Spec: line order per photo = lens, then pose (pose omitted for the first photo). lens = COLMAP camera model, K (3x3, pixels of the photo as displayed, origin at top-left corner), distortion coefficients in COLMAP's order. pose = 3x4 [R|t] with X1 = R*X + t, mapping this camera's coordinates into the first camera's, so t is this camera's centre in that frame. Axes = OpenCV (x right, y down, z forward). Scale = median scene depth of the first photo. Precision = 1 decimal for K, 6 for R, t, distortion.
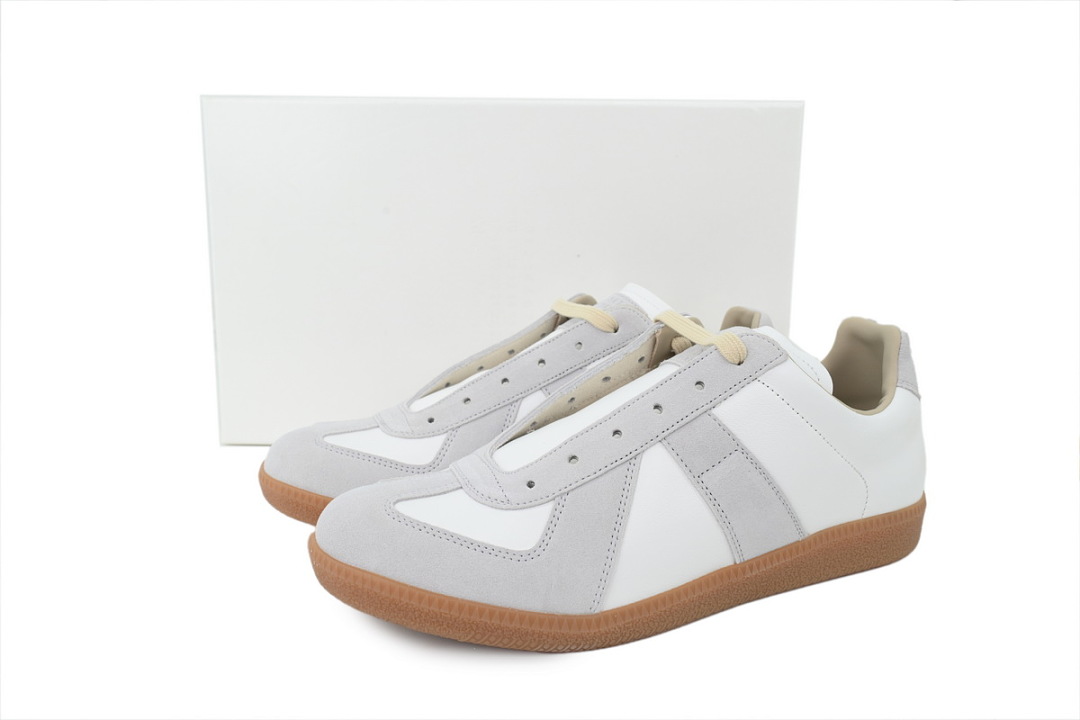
lens RADIAL K [[865.1, 0, 540.7], [0, 865.1, 363.1], [0, 0, 1]] dist [0.010862, -0.008414]
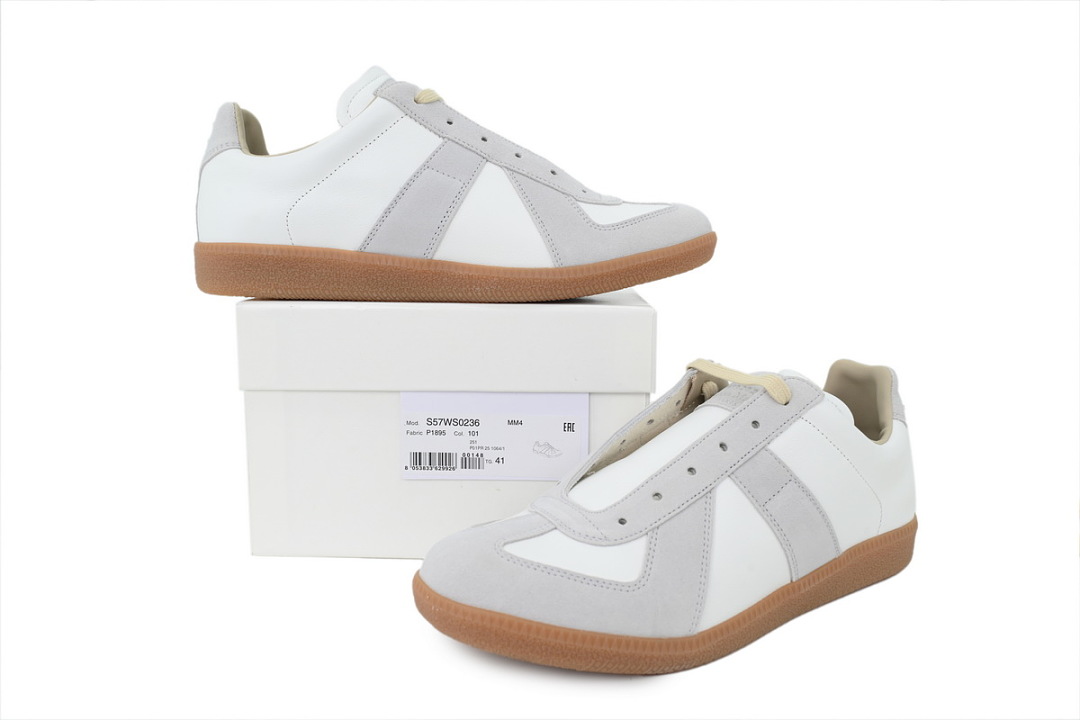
lens RADIAL K [[865.1, 0, 538.9], [0, 865.1, 357.0], [0, 0, 1]] dist [0.010862, -0.008414]
pose [[0.985159, -0.027022, 0.169505, -0.293757], [0.036203, 0.998027, -0.051307, -0.014926], [-0.167784, 0.056682, 0.984193, -0.073163]]
